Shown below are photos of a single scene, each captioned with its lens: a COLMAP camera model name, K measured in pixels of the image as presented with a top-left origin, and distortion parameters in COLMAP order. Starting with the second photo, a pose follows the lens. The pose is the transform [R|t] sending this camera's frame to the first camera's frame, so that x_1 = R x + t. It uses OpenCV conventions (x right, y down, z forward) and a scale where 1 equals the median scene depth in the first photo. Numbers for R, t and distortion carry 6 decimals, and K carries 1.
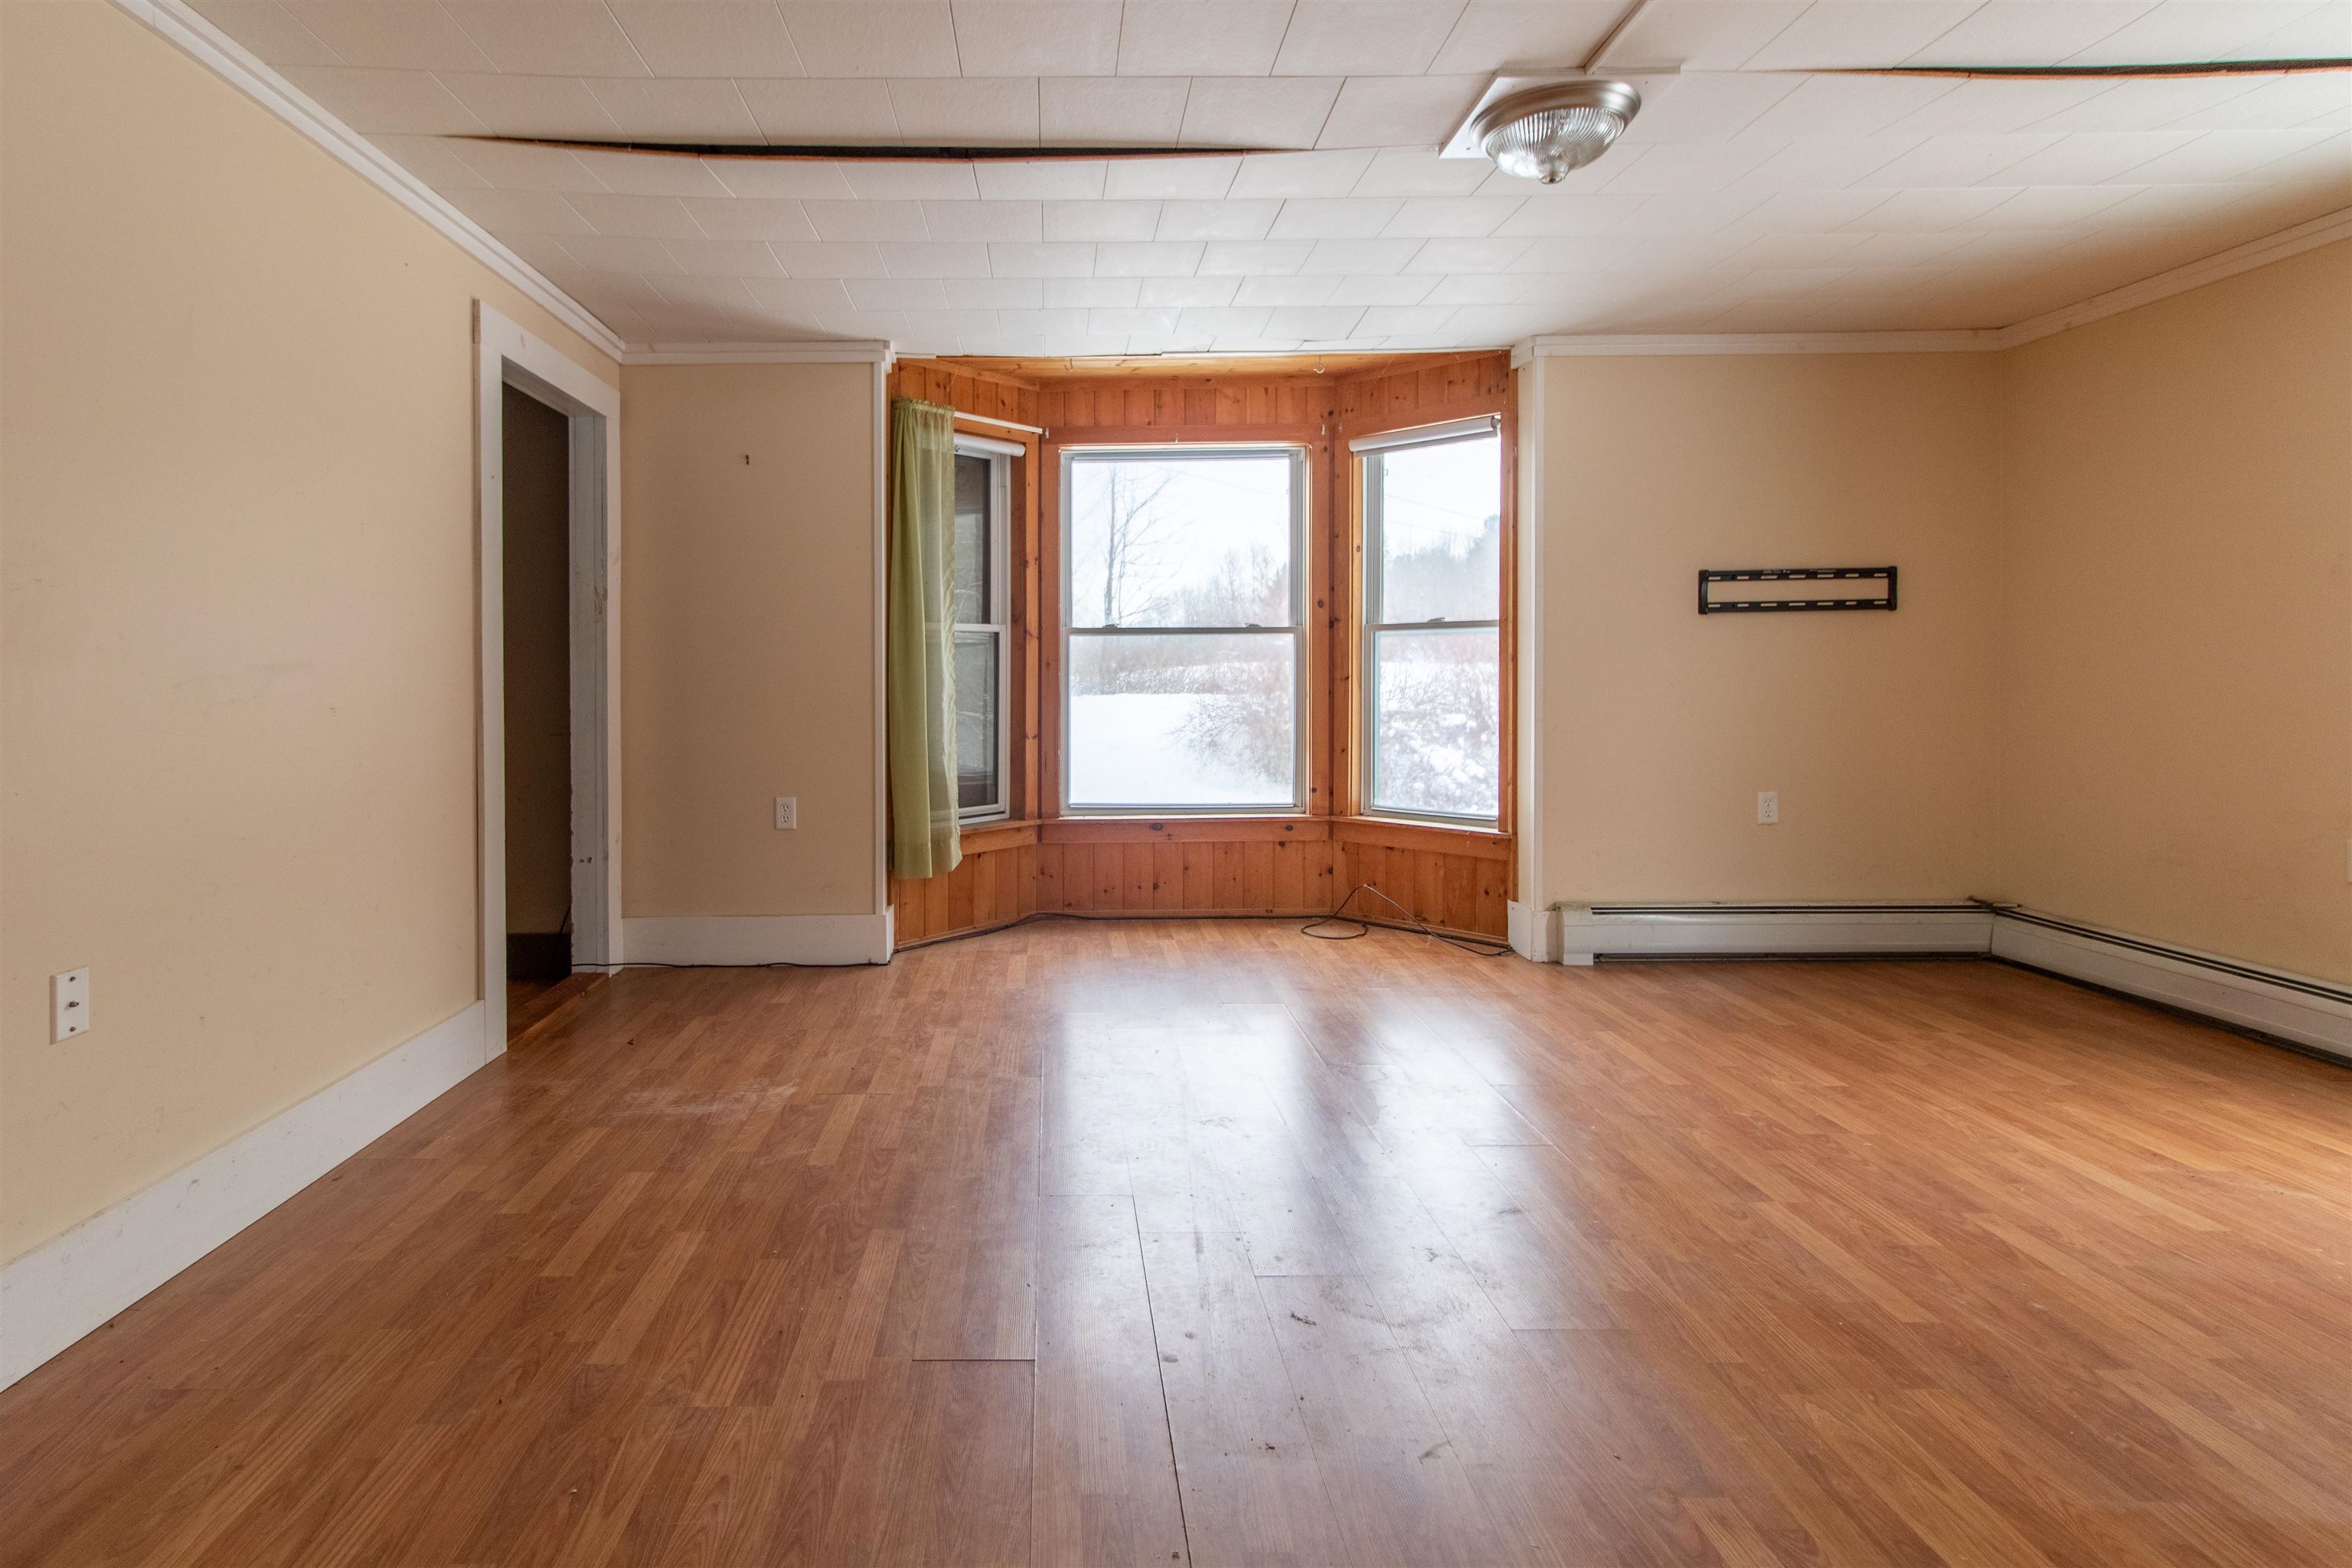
lens RADIAL K [[1219.8, 0, 1071.4], [0, 1219.8, 673.4], [0, 0, 1]] dist [0.001890, 0.000182]
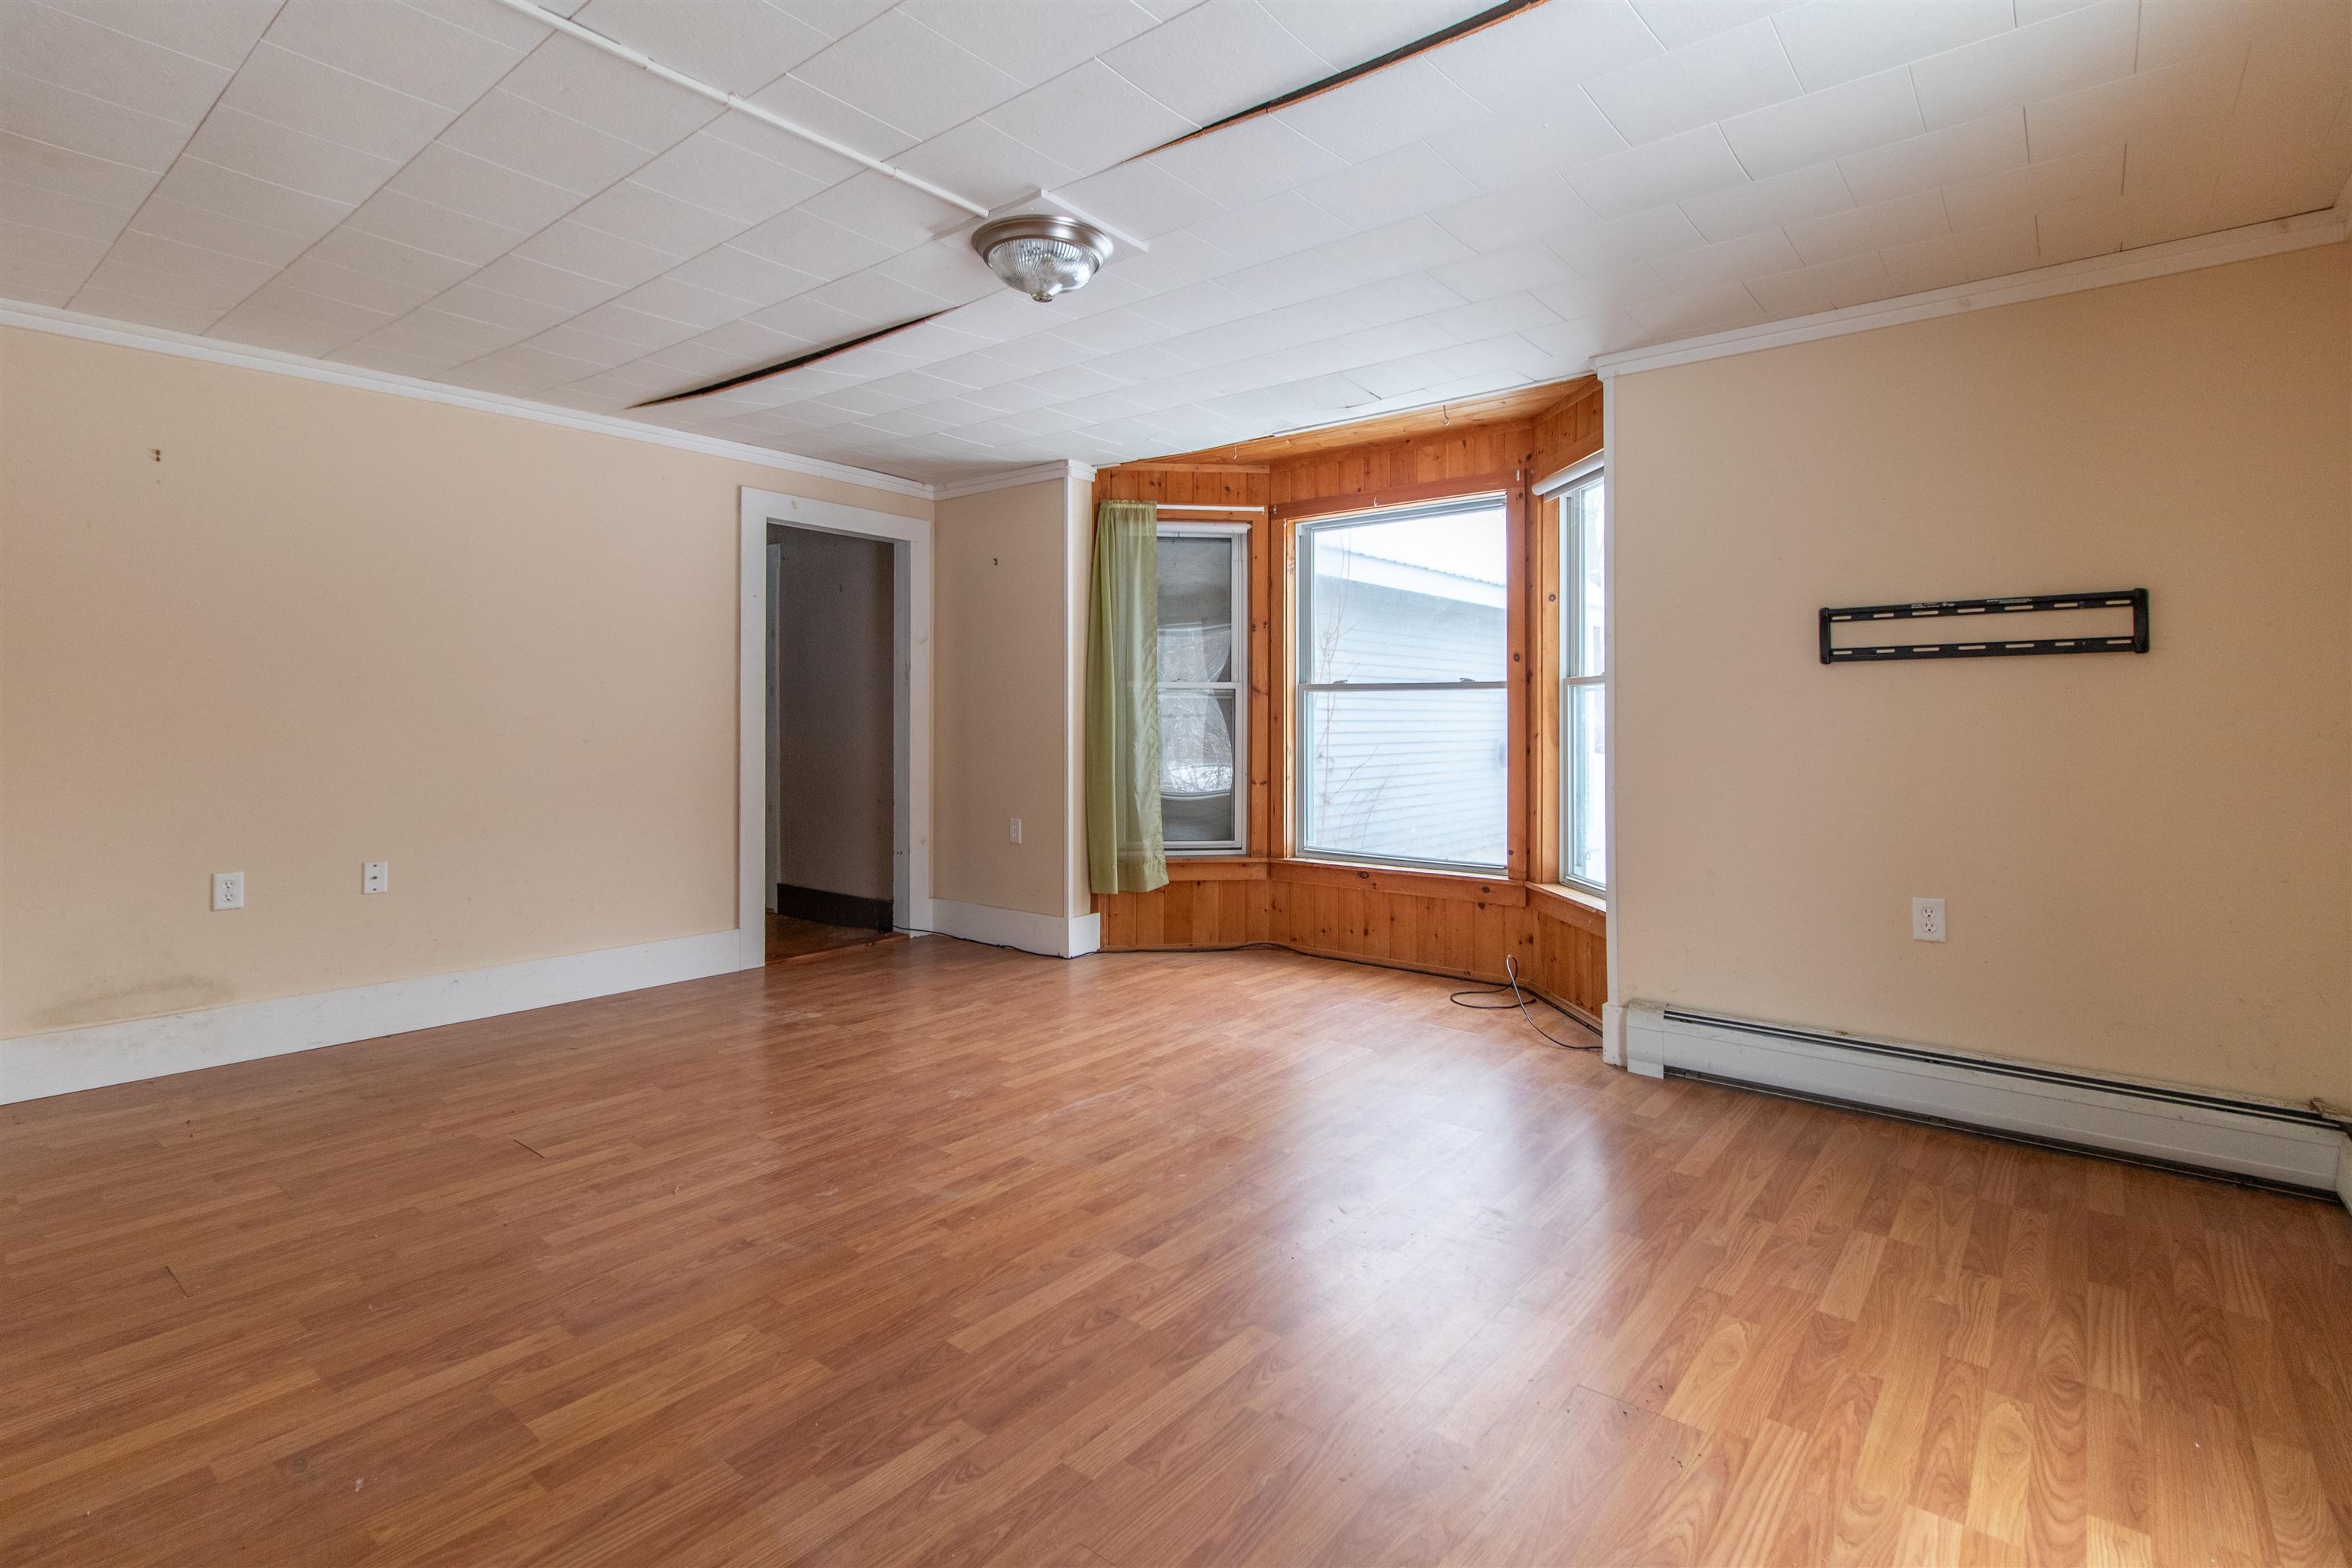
lens RADIAL K [[1140.4, 0, 1111.3], [0, 1140.4, 692.1], [0, 0, 1]] dist [-0.000948, 0.000249]
pose [[0.765010, -0.004581, -0.644002, 0.639179], [-0.009889, 0.999773, -0.018858, -0.011740], [0.643942, 0.020795, 0.764792, 0.136531]]
